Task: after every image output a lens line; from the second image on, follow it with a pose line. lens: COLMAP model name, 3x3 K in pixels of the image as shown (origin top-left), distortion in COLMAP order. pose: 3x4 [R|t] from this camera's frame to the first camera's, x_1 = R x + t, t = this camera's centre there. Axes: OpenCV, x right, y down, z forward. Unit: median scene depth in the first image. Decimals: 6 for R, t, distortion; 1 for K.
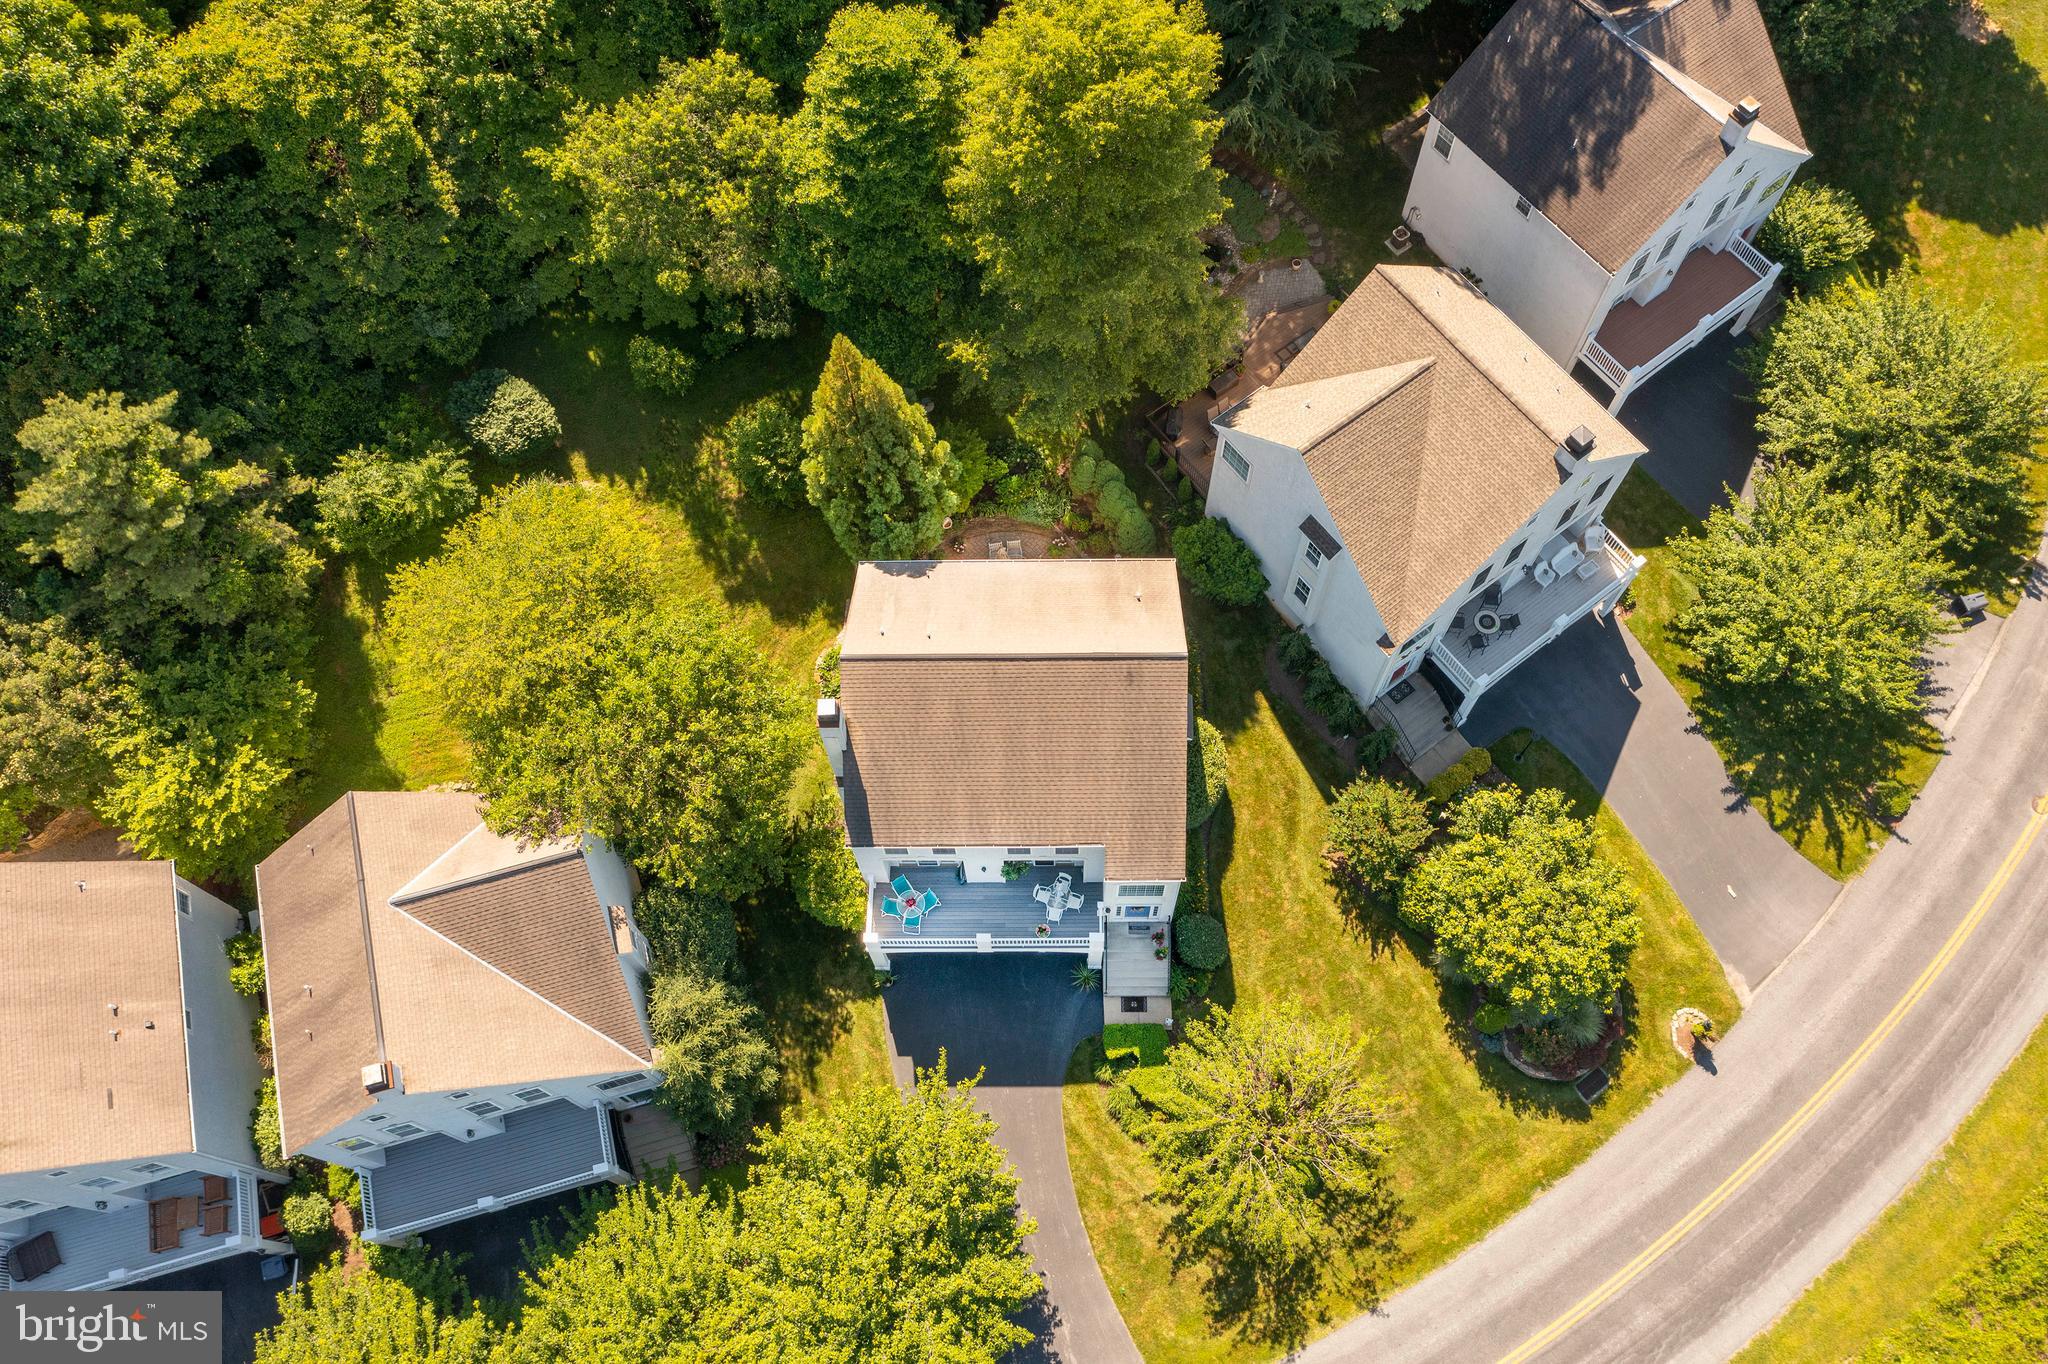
lens RADIAL K [[1622.1, 0, 1027.1], [0, 1622.1, 672.3], [0, 0, 1]] dist [-0.008148, -0.000424]
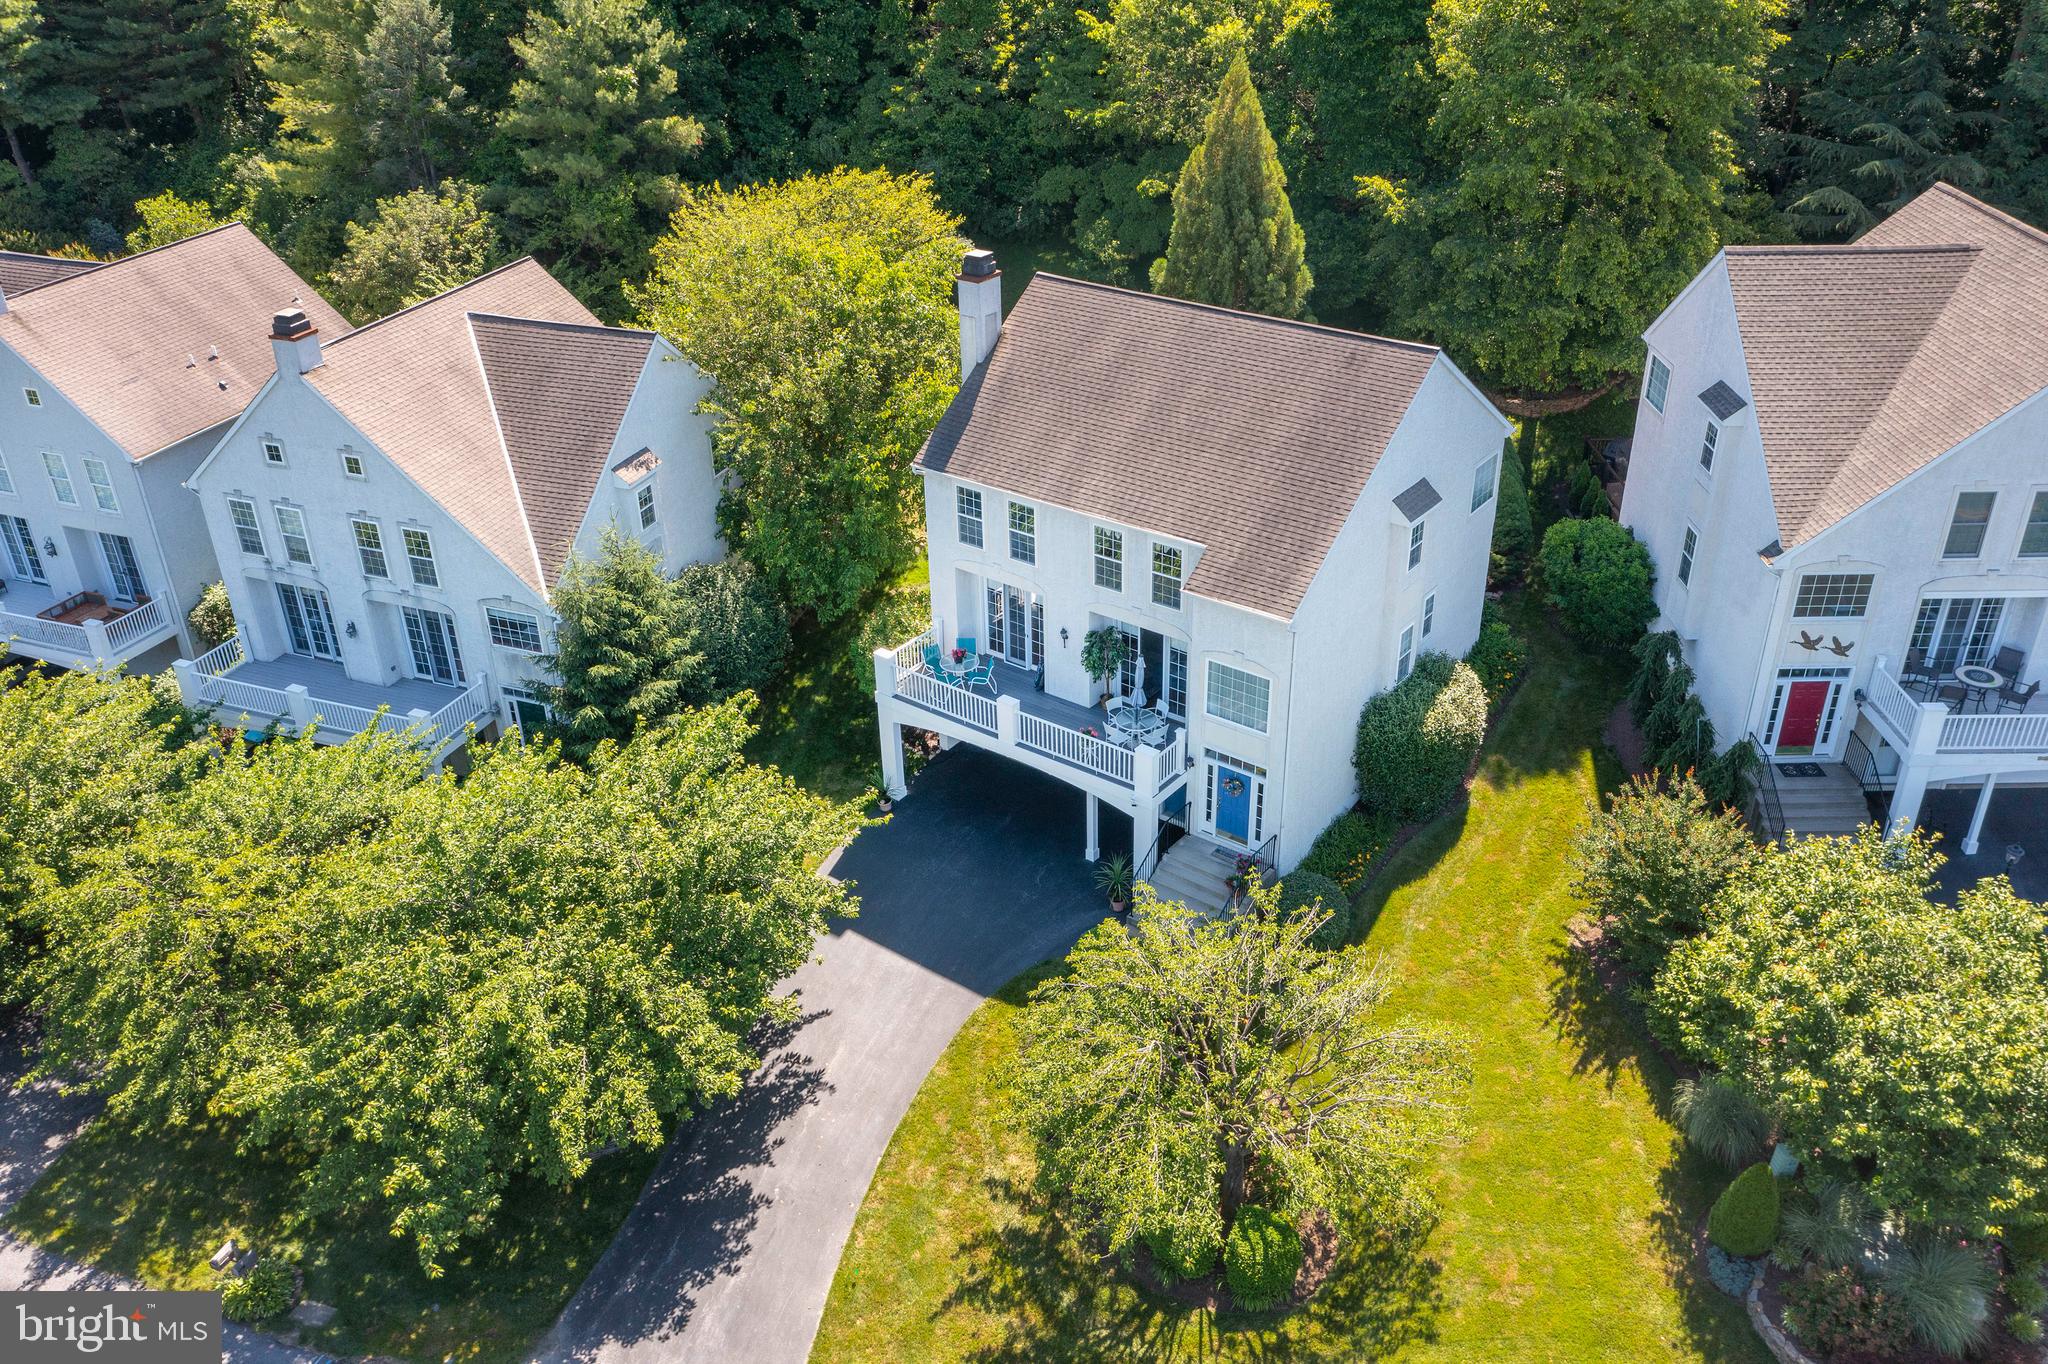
lens RADIAL K [[1622.1, 0, 1030.2], [0, 1622.1, 675.0], [0, 0, 1]] dist [-0.008148, -0.000424]
pose [[0.797107, 0.298834, -0.524708, 0.317849], [-0.550592, 0.716479, -0.428376, 0.421067], [0.247929, 0.630361, 0.735646, 0.470927]]
